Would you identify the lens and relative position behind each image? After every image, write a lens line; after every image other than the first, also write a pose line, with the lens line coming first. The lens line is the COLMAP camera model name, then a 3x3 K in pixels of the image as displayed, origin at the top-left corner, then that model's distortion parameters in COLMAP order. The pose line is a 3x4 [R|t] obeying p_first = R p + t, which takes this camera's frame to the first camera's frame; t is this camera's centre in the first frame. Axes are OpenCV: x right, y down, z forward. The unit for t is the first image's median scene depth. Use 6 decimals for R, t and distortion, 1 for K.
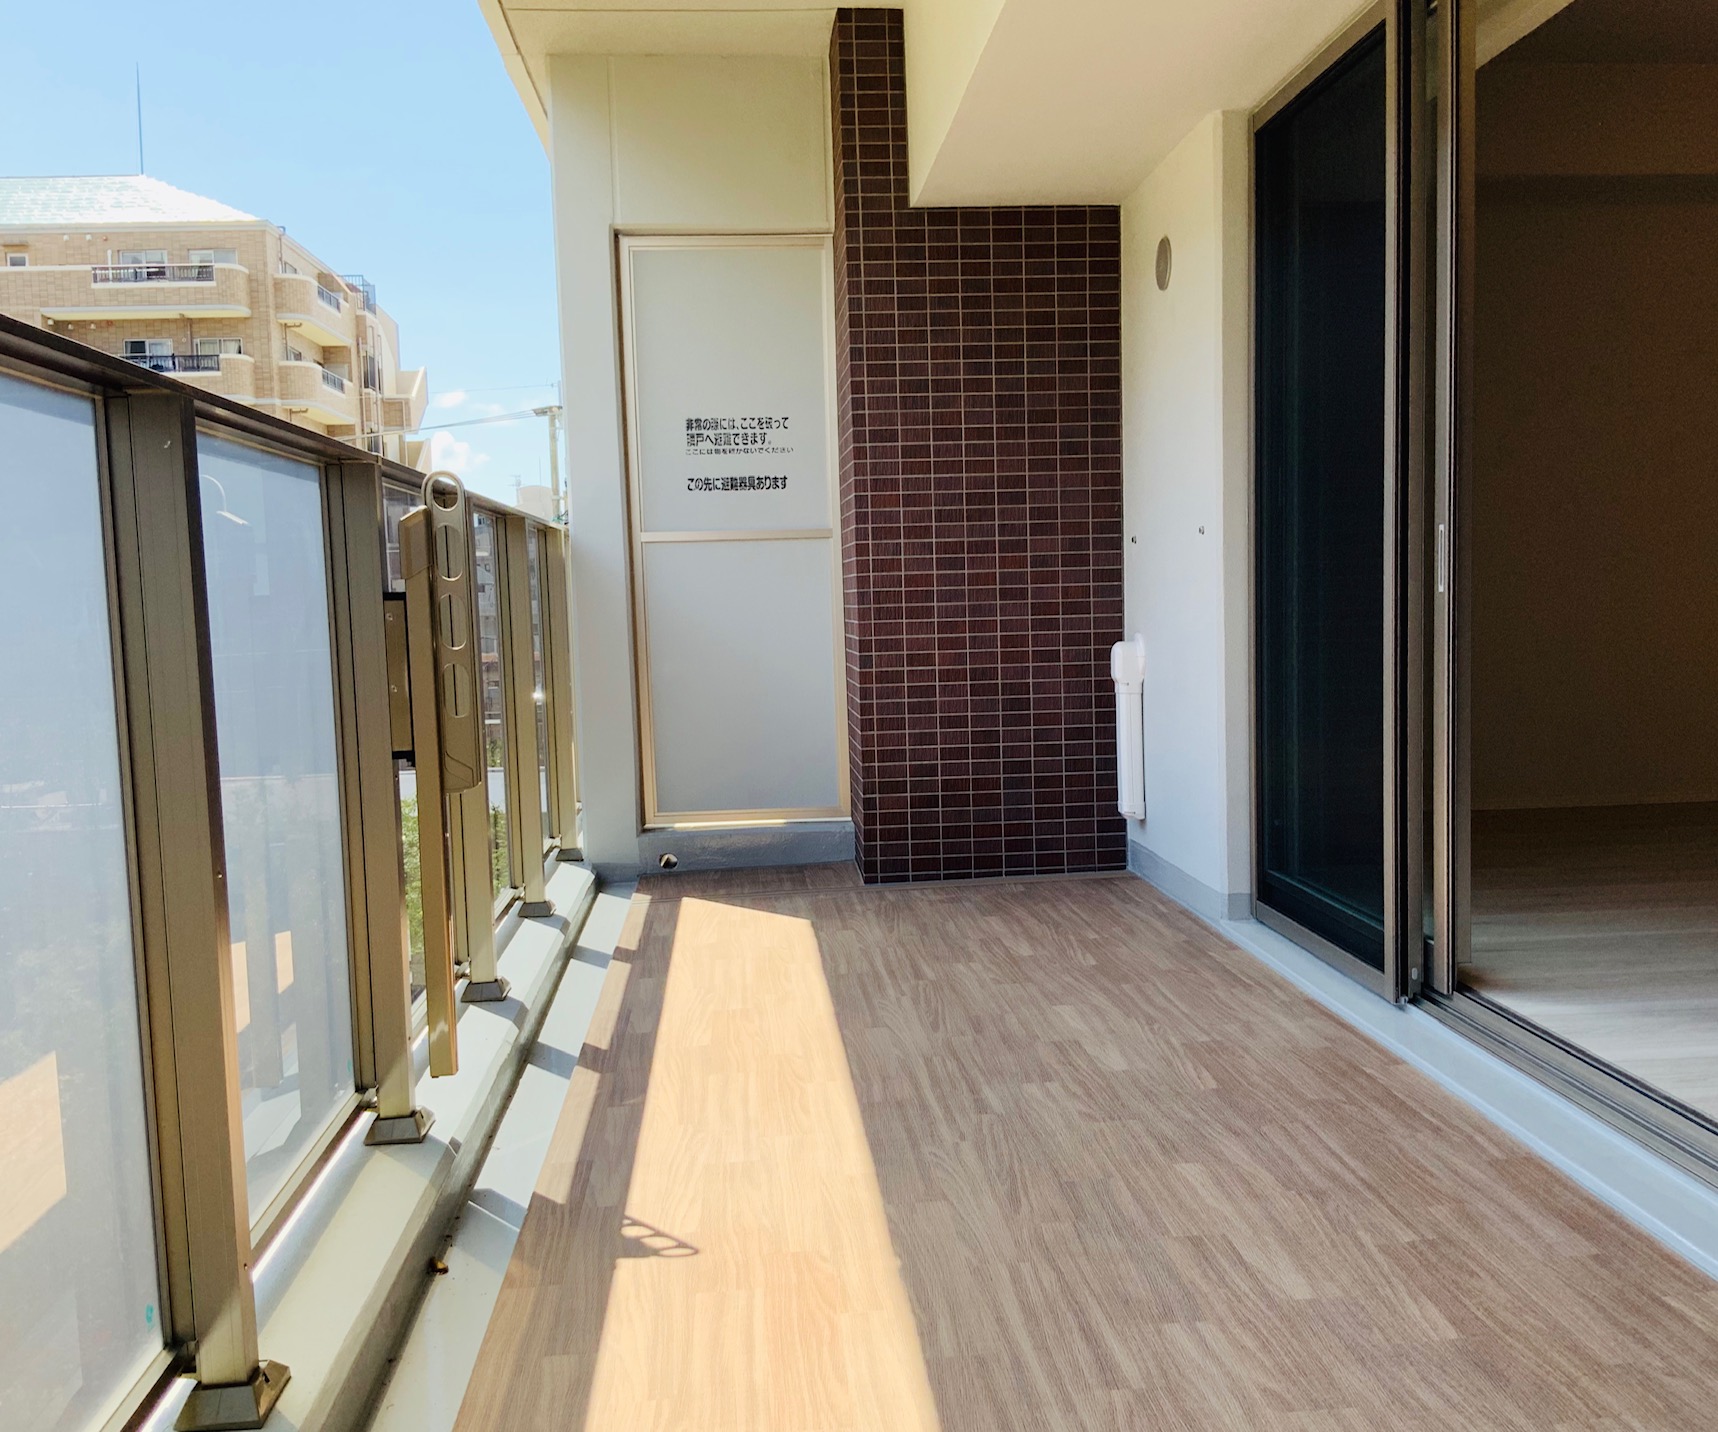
lens RADIAL K [[1571.9, 0, 857.2], [0, 1571.9, 729.0], [0, 0, 1]] dist [0.024182, 0.000000]
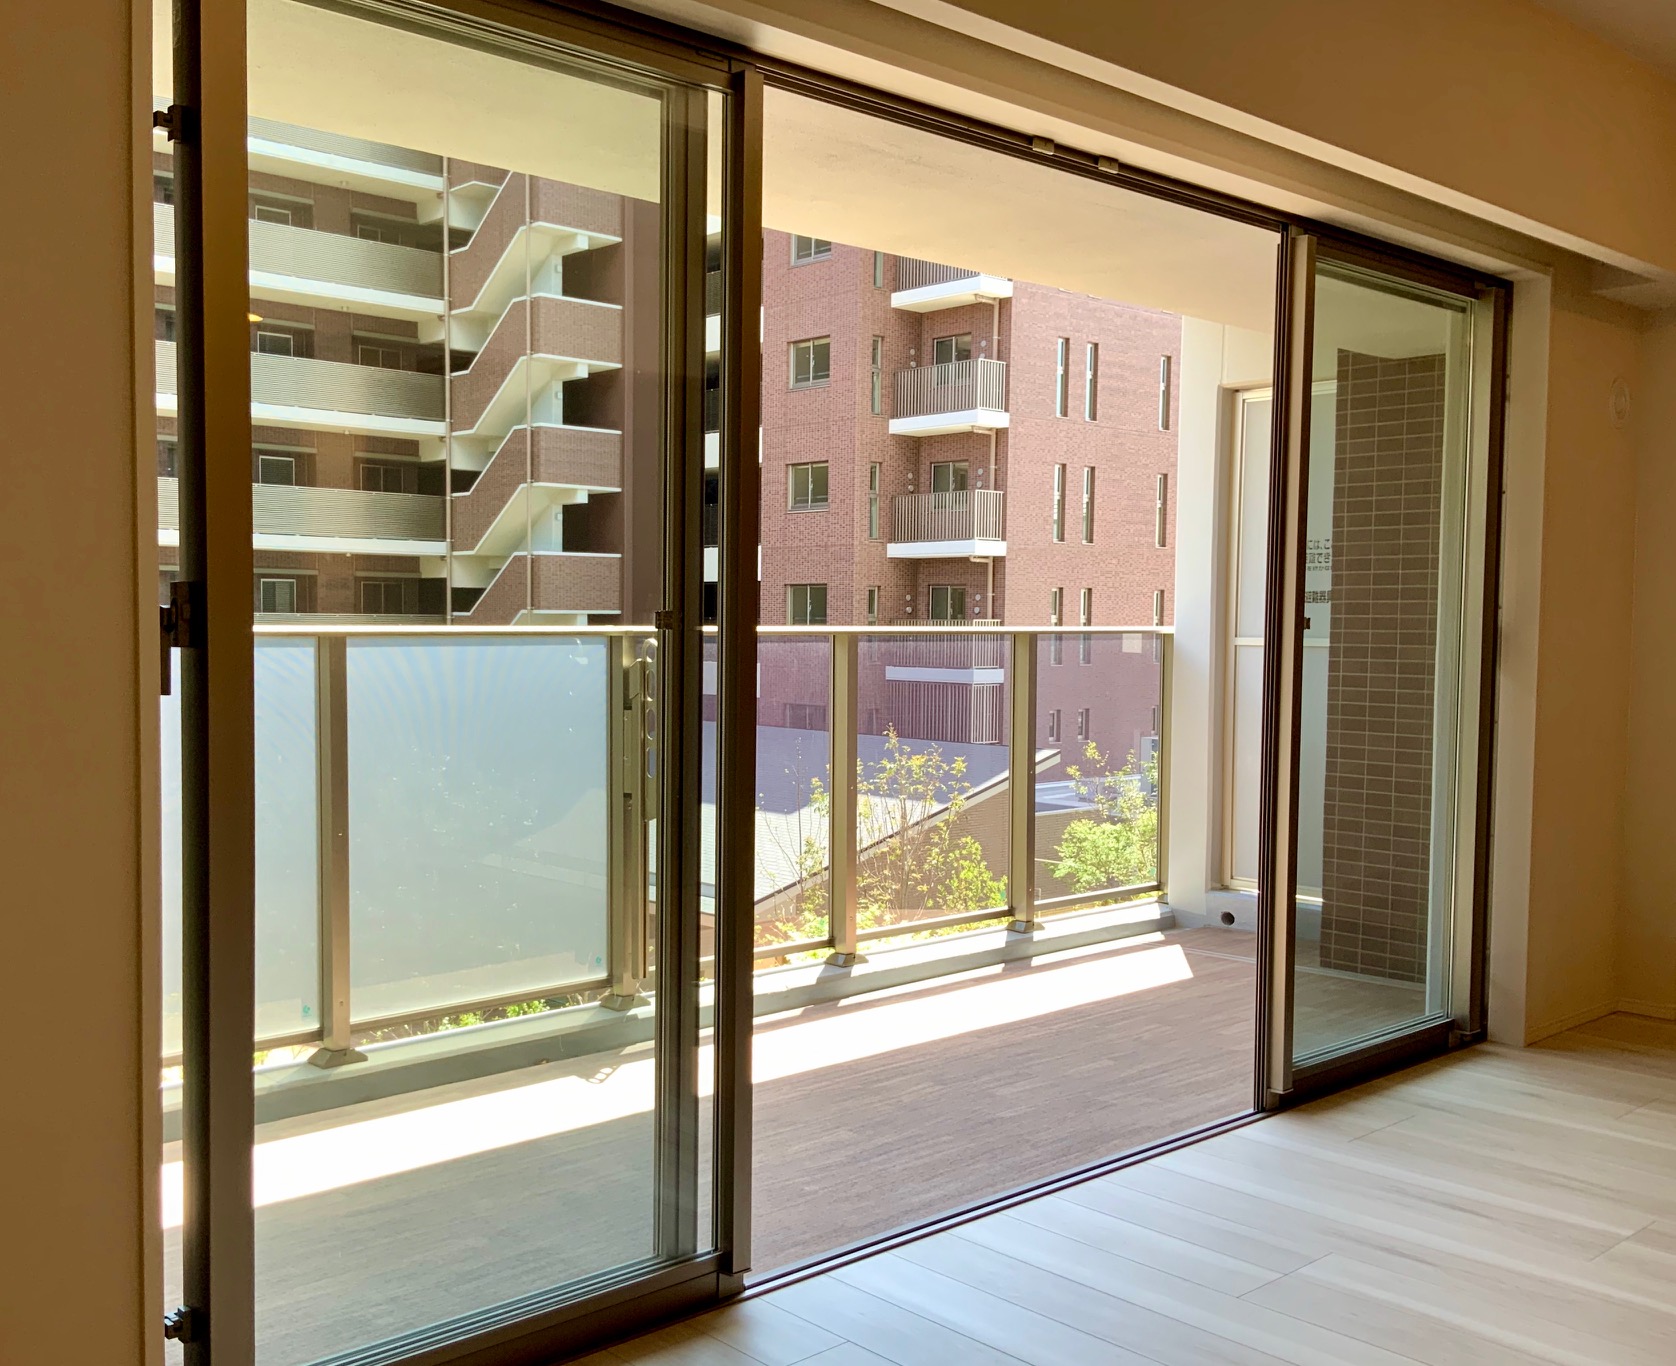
lens RADIAL K [[1648.8, 0, 832.8], [0, 1648.8, 691.0], [0, 0, 1]] dist [0.080426, 0.000000]
pose [[0.597509, 0.068883, -0.798898, 0.733152], [-0.089509, 0.995806, 0.018916, -0.087145], [0.796851, 0.060206, 0.601169, 0.009340]]
